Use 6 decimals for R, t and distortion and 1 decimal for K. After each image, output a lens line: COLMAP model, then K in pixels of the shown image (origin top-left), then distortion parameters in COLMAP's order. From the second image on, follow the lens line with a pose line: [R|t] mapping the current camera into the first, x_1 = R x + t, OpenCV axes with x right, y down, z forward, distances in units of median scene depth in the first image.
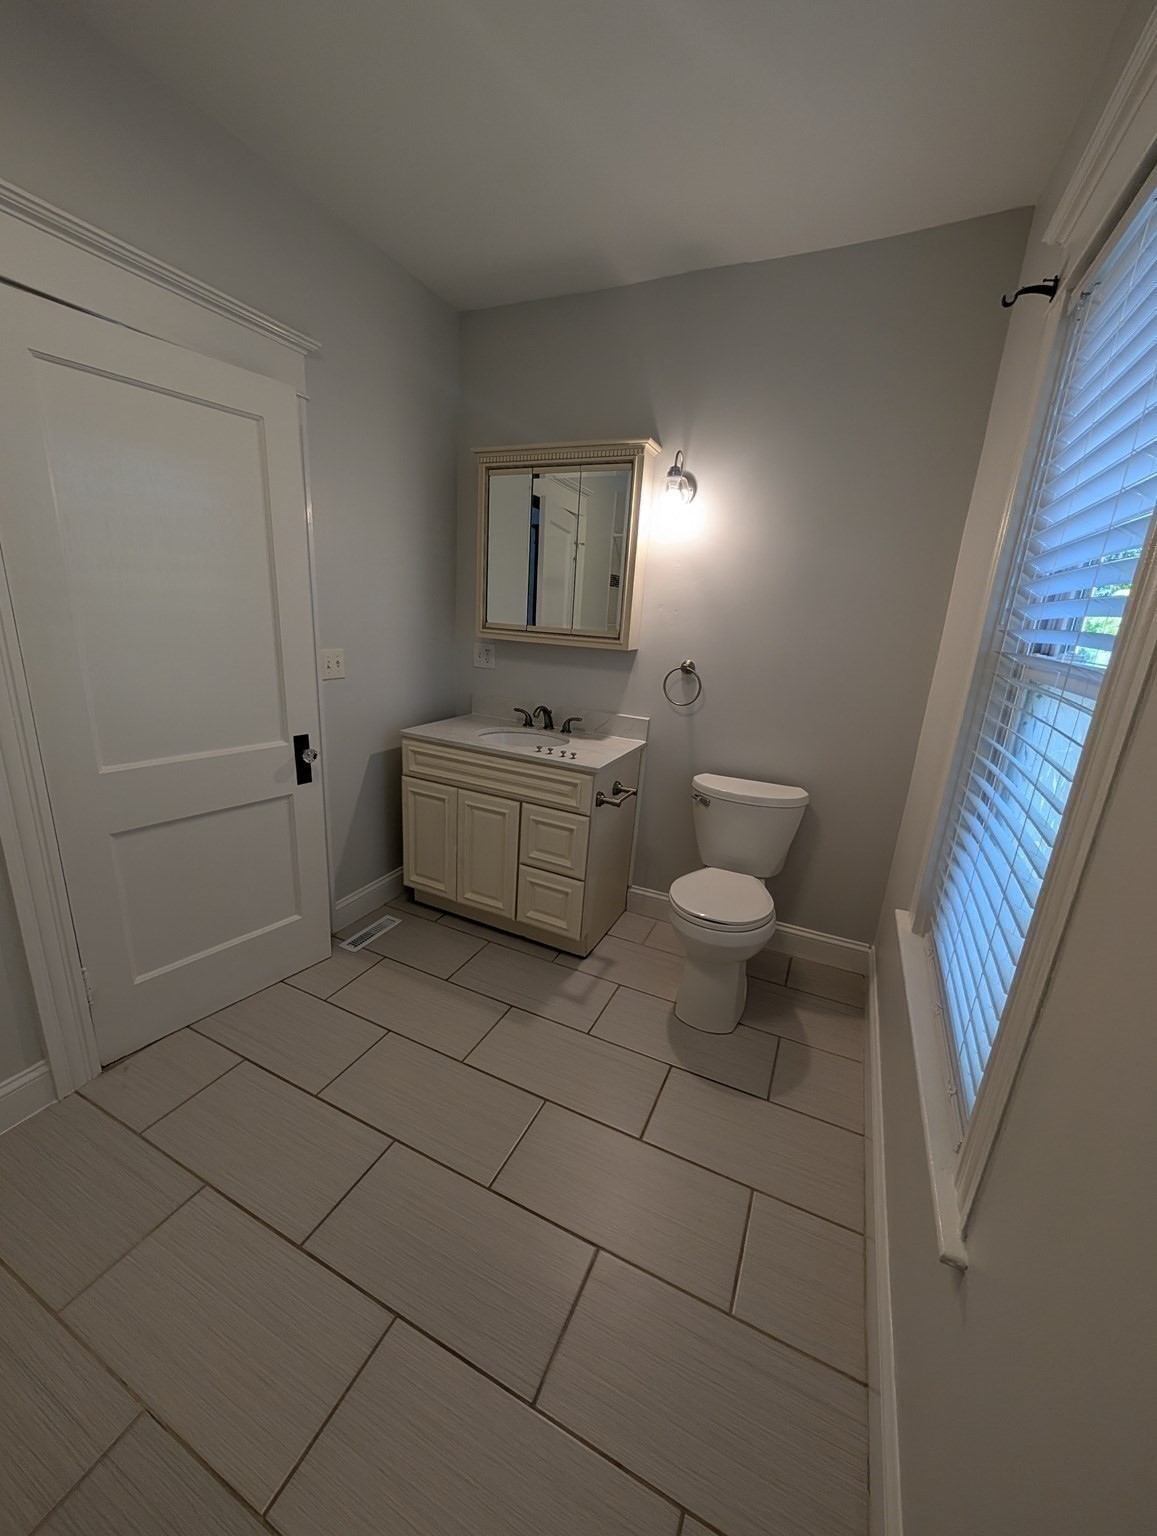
lens RADIAL K [[583.2, 0, 578.3], [0, 583.2, 766.4], [0, 0, 1]] dist [0.000223, 0.000893]
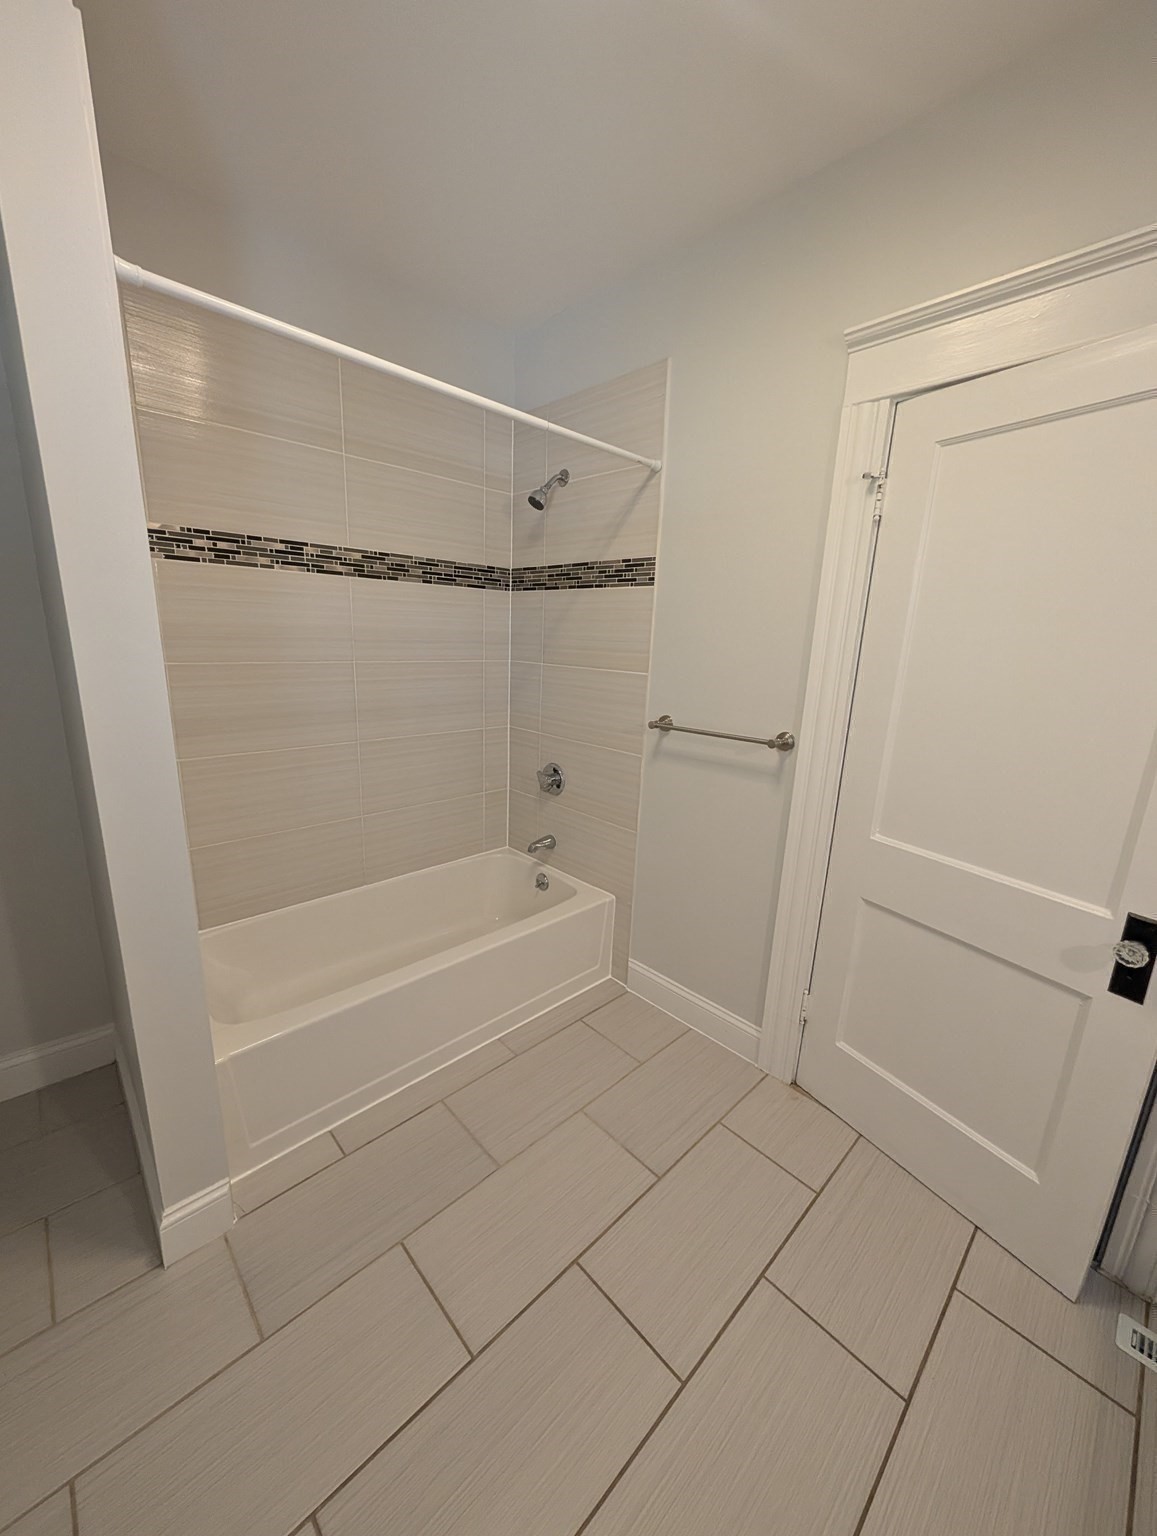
lens RADIAL K [[583.2, 0, 579.8], [0, 583.2, 767.3], [0, 0, 1]] dist [0.000223, 0.000893]
pose [[-0.356039, 0.145795, -0.923028, 0.237257], [-0.314929, 0.911250, 0.265412, -0.176097], [0.879805, 0.385185, -0.278526, 0.655403]]
